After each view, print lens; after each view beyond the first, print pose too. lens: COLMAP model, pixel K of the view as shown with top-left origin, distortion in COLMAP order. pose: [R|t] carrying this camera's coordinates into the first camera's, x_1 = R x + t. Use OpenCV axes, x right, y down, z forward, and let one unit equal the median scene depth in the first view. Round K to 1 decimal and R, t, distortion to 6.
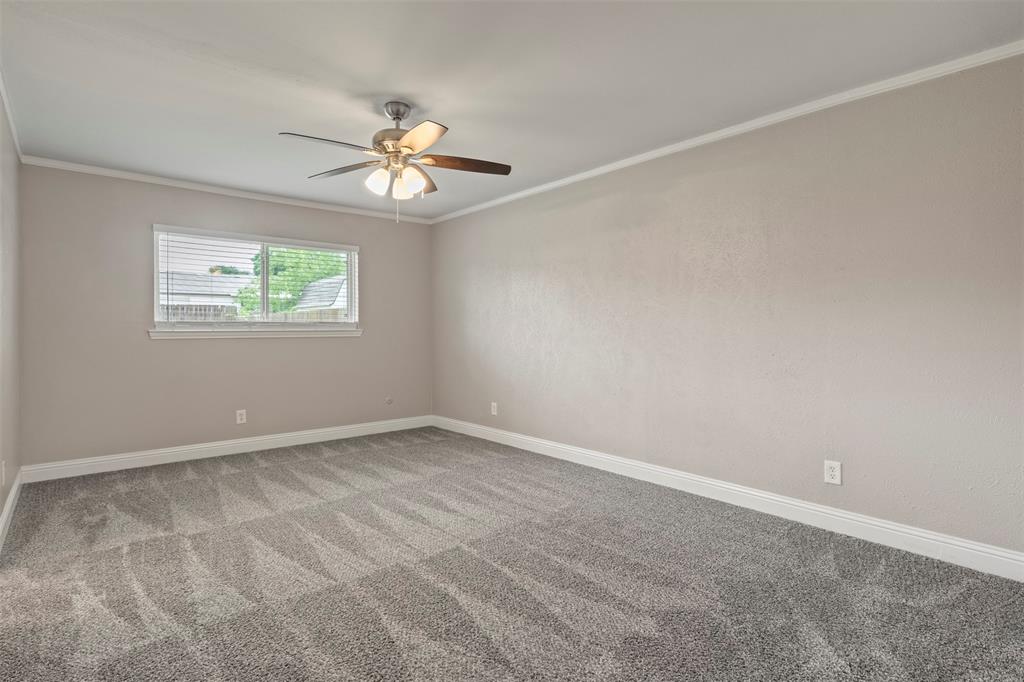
lens RADIAL K [[510.8, 0, 509.2], [0, 510.8, 327.7], [0, 0, 1]] dist [-0.003235, -0.000173]
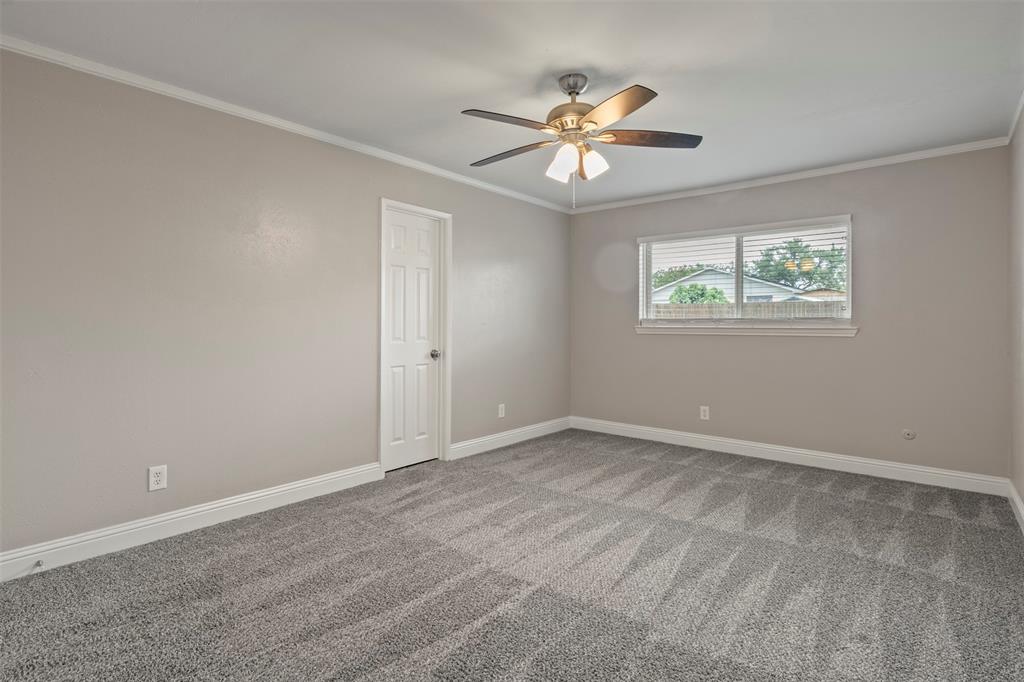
lens RADIAL K [[510.8, 0, 509.2], [0, 510.8, 327.7], [0, 0, 1]] dist [-0.003235, -0.000173]
pose [[0.157850, 0.004580, -0.987453, 0.620680], [-0.003740, 0.999985, 0.004040, 0.007601], [0.987456, 0.003055, 0.157864, 0.725101]]
